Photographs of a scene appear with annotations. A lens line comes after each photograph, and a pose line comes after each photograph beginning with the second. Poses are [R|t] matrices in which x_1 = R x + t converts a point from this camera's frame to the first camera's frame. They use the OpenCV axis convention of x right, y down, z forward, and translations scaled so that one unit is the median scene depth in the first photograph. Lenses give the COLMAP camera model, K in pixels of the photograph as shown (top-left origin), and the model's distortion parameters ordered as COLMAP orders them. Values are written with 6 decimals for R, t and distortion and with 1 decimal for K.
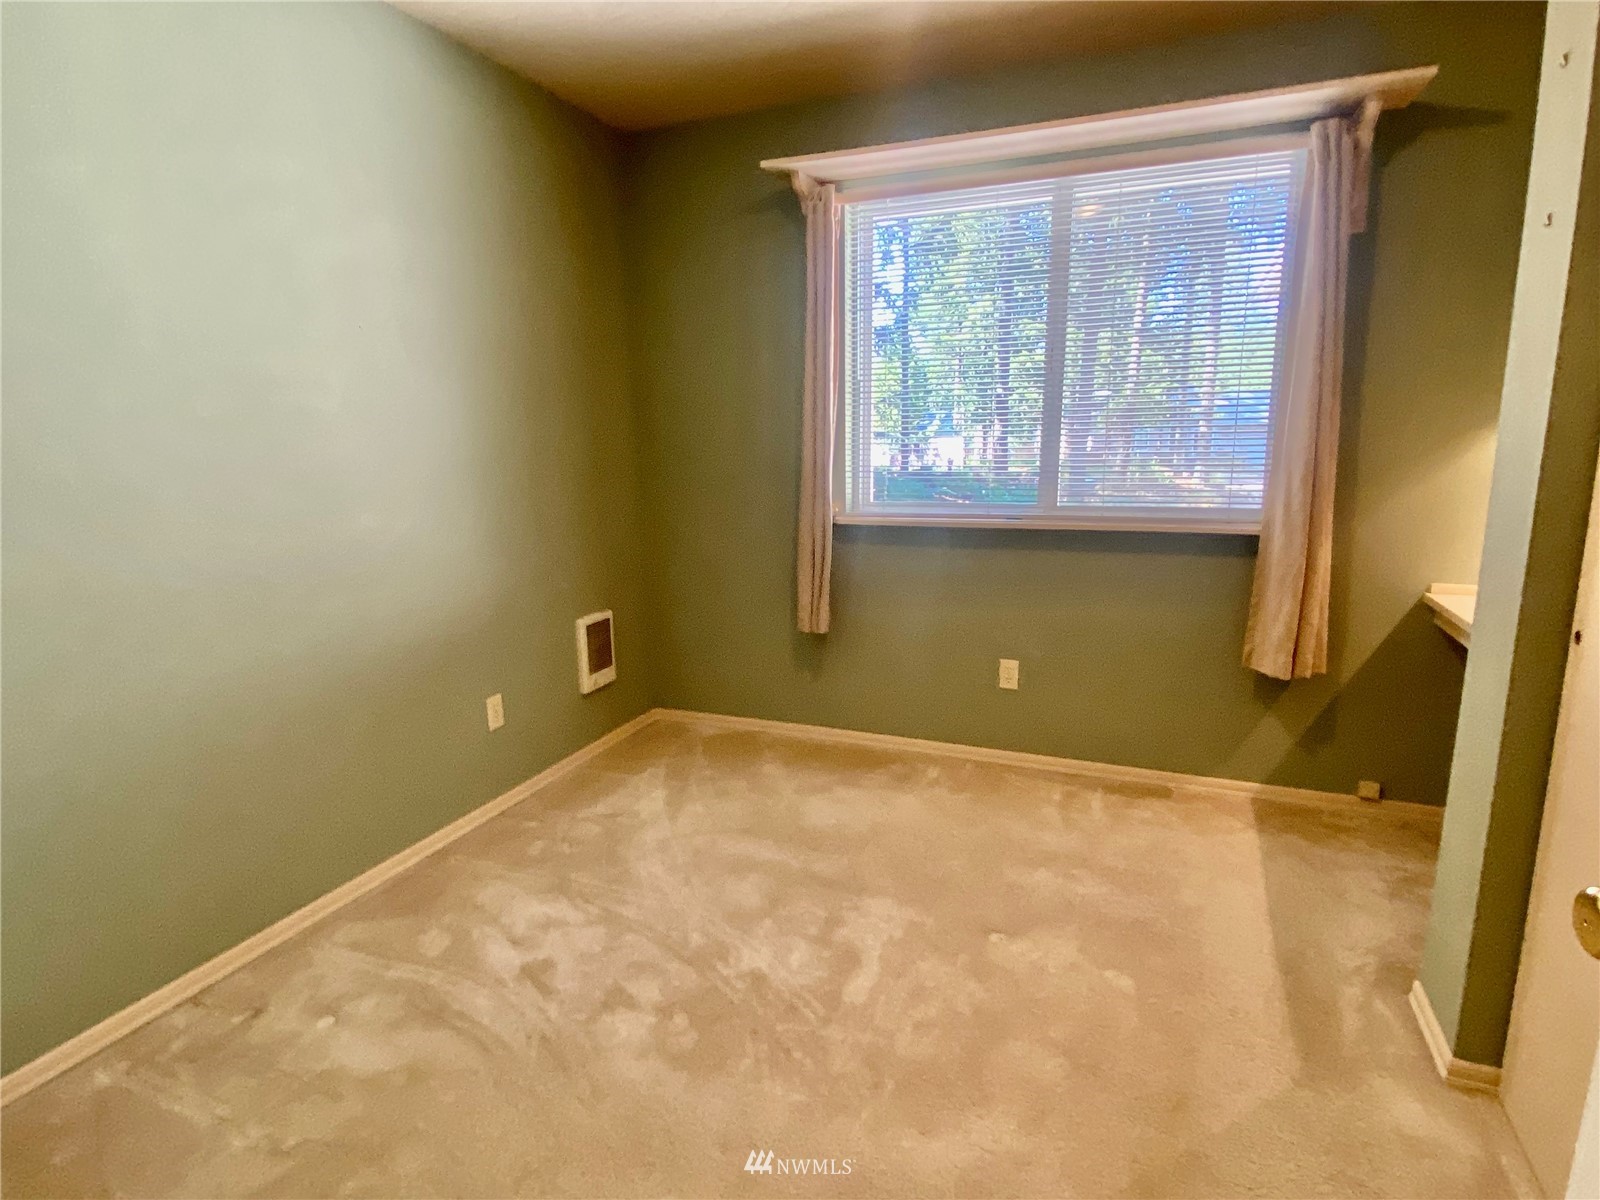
lens RADIAL K [[858.7, 0, 798.9], [0, 858.7, 596.0], [0, 0, 1]] dist [0.012642, -0.015259]
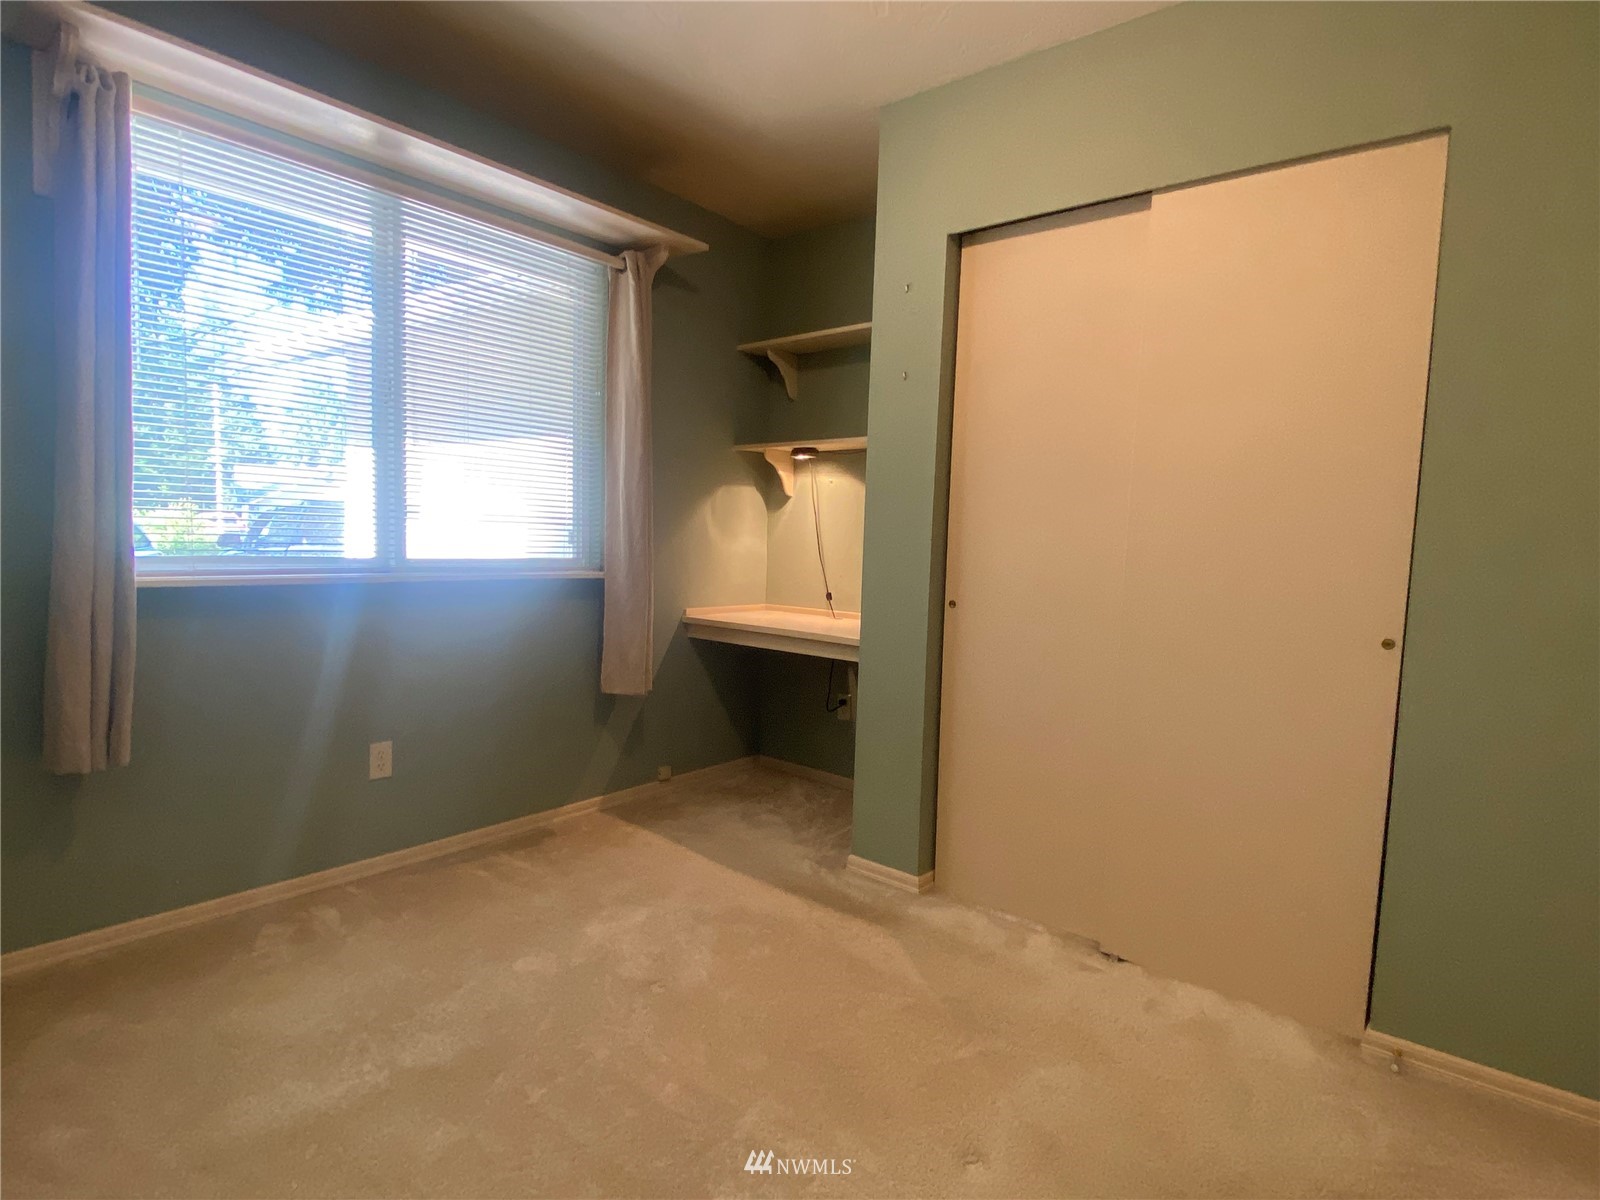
lens RADIAL K [[858.7, 0, 801.6], [0, 858.7, 598.2], [0, 0, 1]] dist [0.012642, -0.015259]
pose [[0.271324, -0.047137, 0.961333, -0.492924], [0.144763, 0.989437, 0.007658, -0.012829], [-0.951539, 0.137087, 0.275282, 0.411016]]
